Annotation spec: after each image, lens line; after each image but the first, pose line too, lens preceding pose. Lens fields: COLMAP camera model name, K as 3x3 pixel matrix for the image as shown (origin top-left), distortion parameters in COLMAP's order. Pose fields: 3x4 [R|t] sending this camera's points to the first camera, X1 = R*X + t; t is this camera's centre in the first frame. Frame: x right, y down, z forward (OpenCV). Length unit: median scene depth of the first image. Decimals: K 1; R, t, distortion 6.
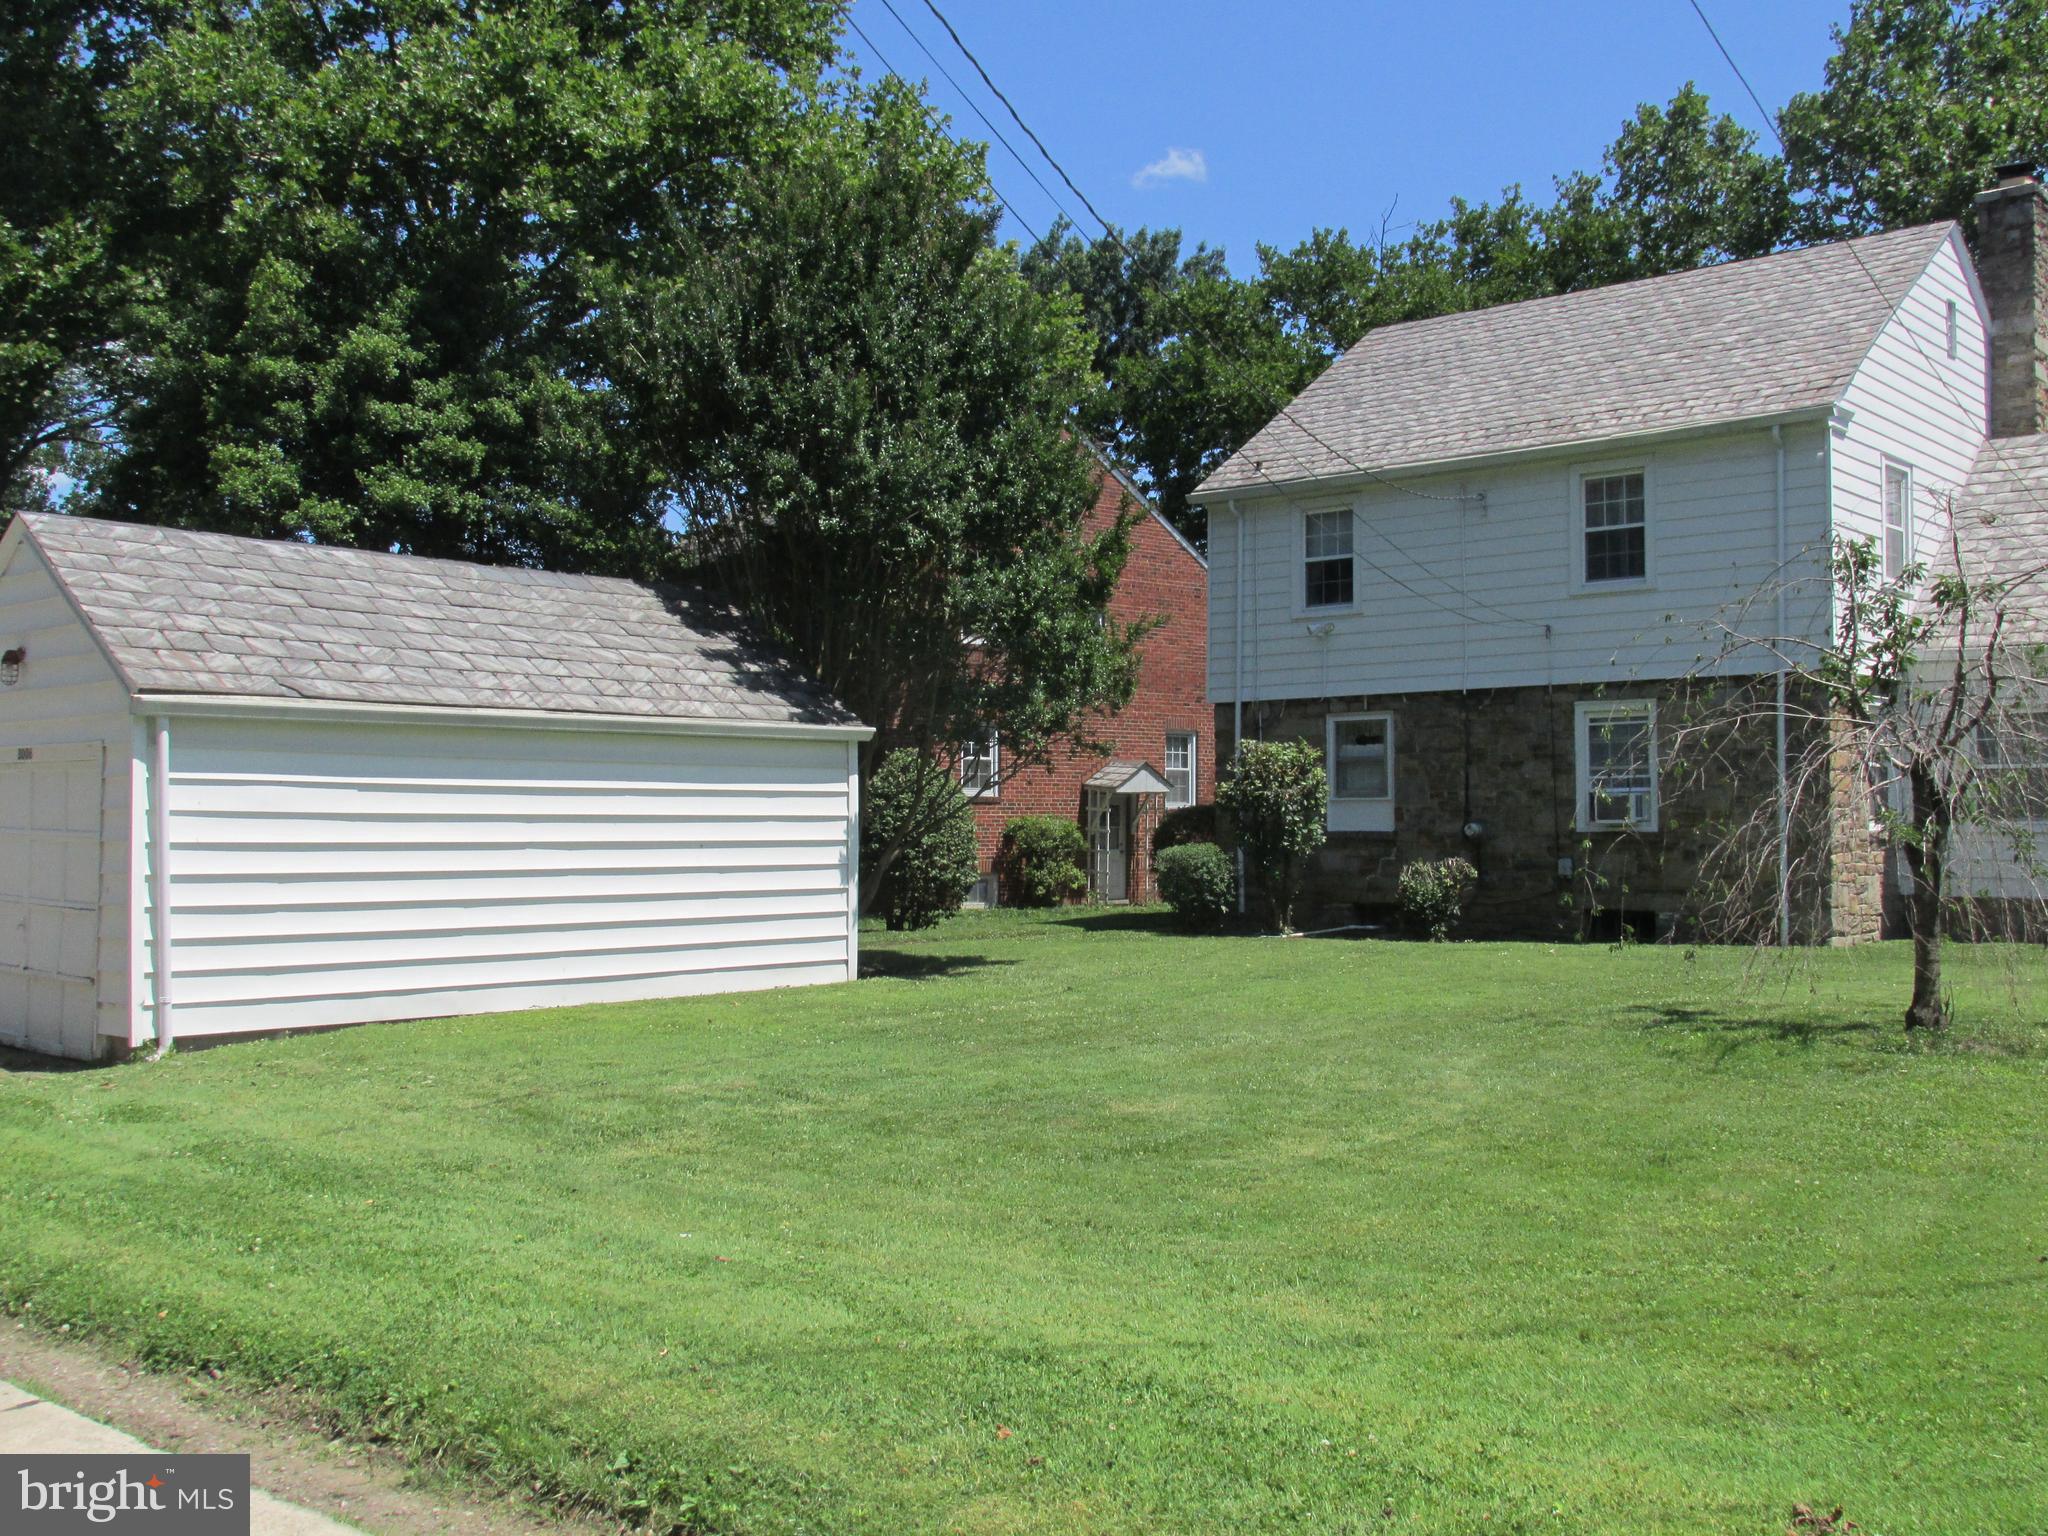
lens RADIAL K [[2002.4, 0, 1022.9], [0, 2002.4, 760.3], [0, 0, 1]] dist [-0.028242, 0.015892]
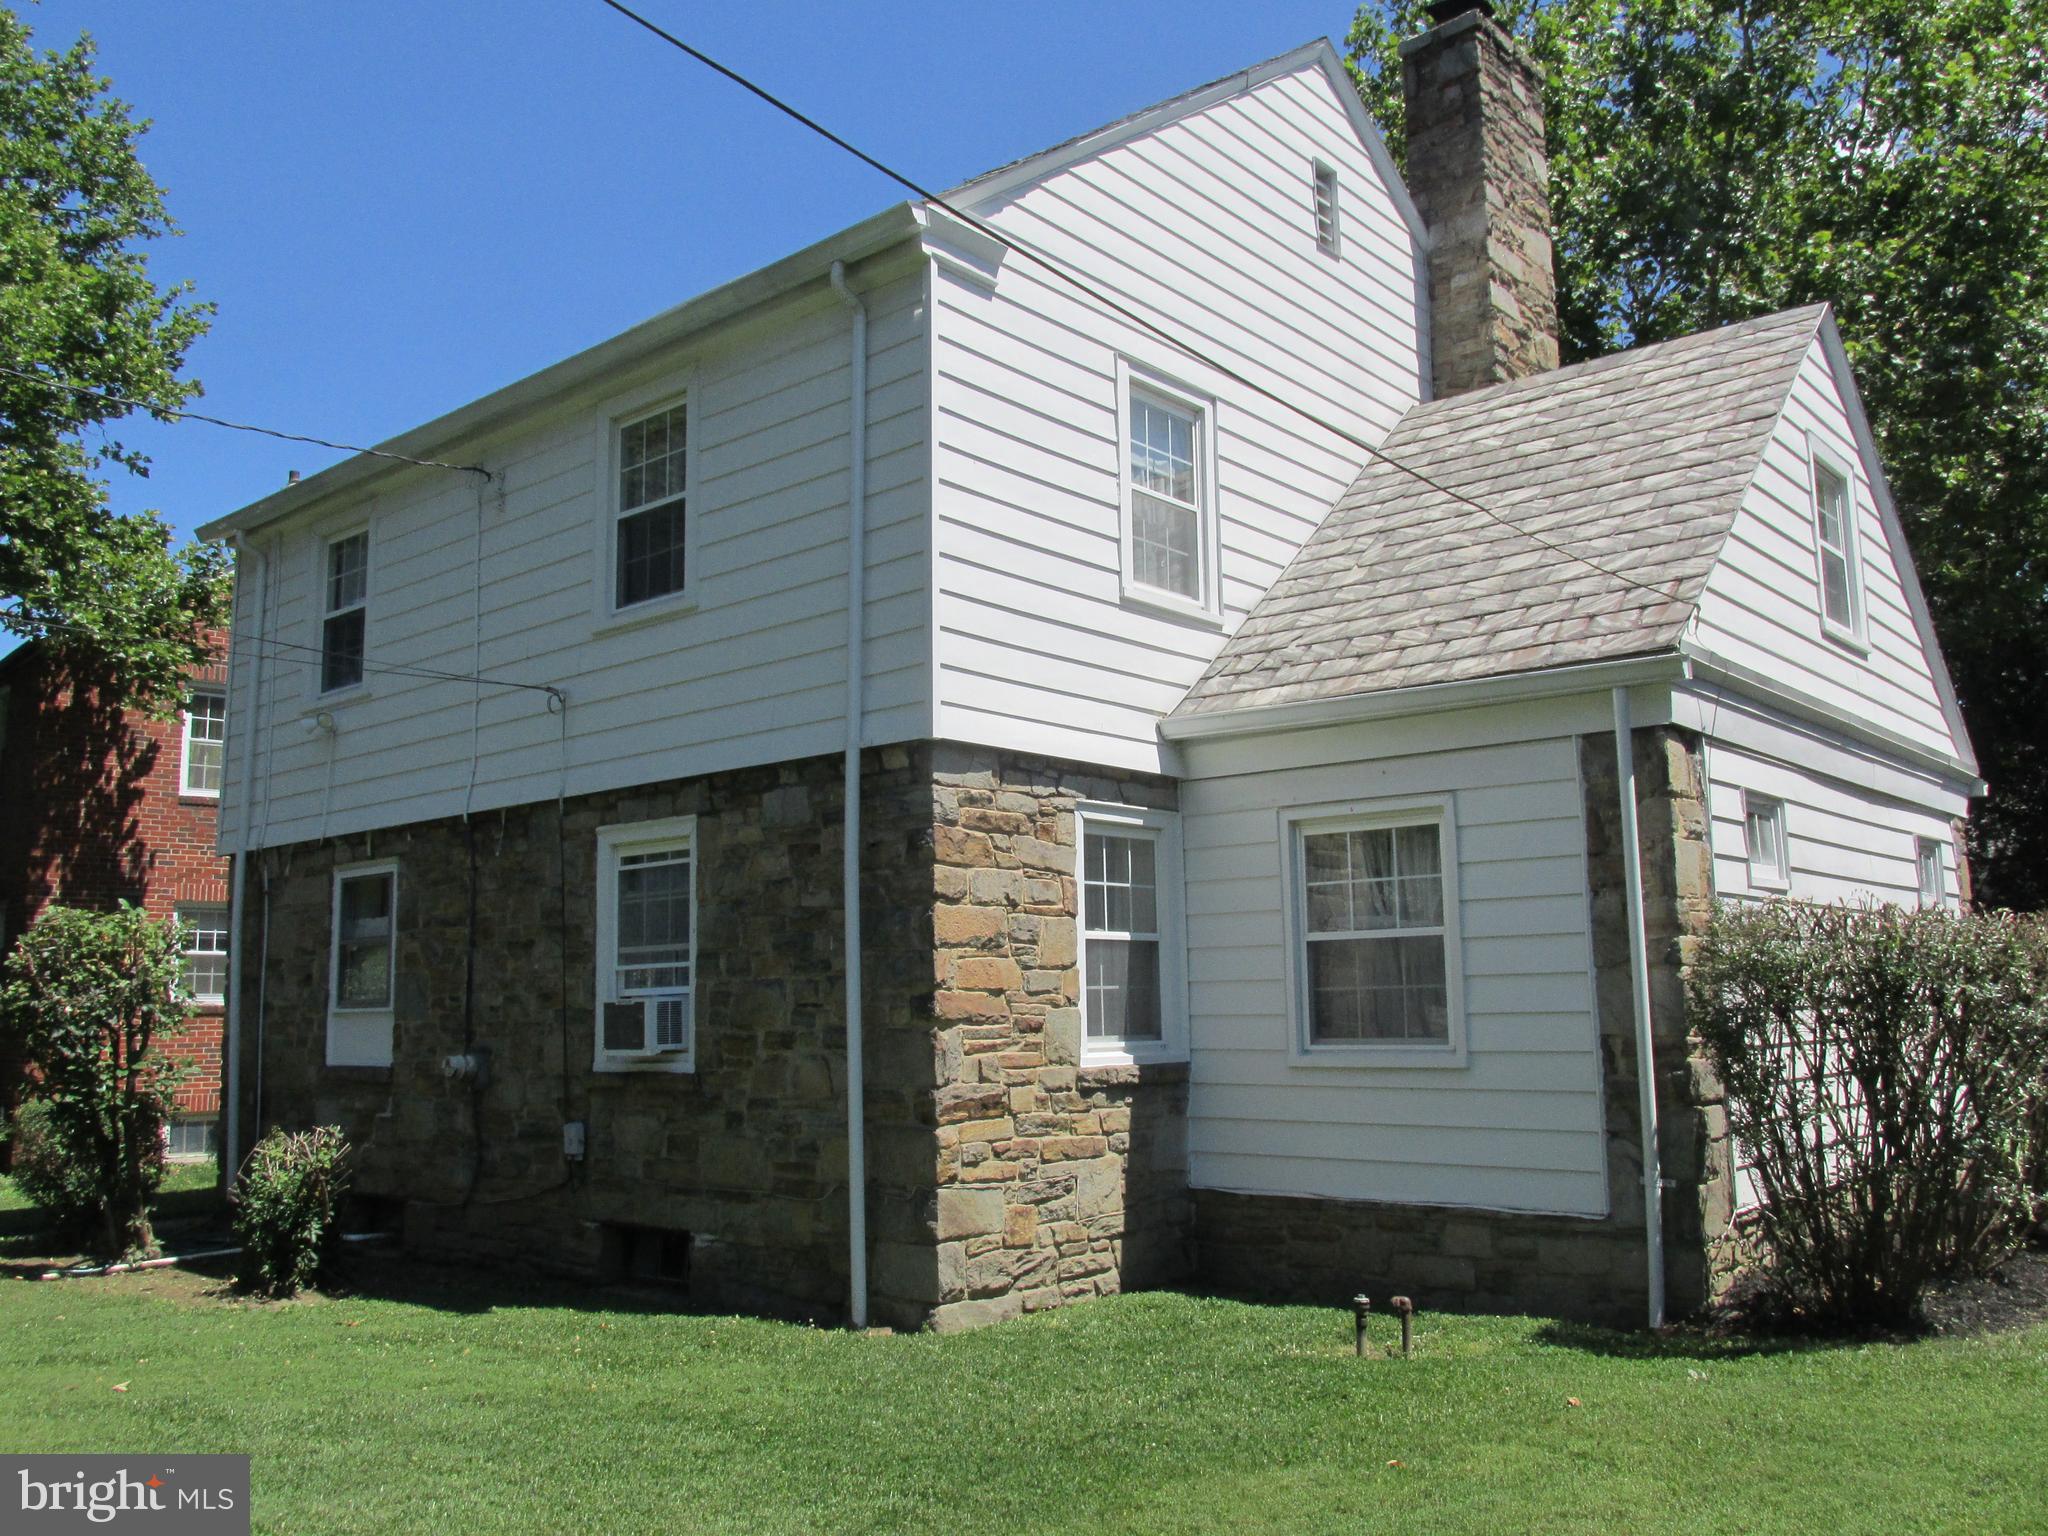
lens RADIAL K [[1700.4, 0, 1028.8], [0, 1700.4, 741.2], [0, 0, 1]] dist [-0.008801, -0.007513]
pose [[0.999734, -0.010701, 0.020422, 0.371405], [0.013197, 0.991904, -0.126306, 0.007113], [-0.018905, 0.126541, 0.991781, 0.521978]]
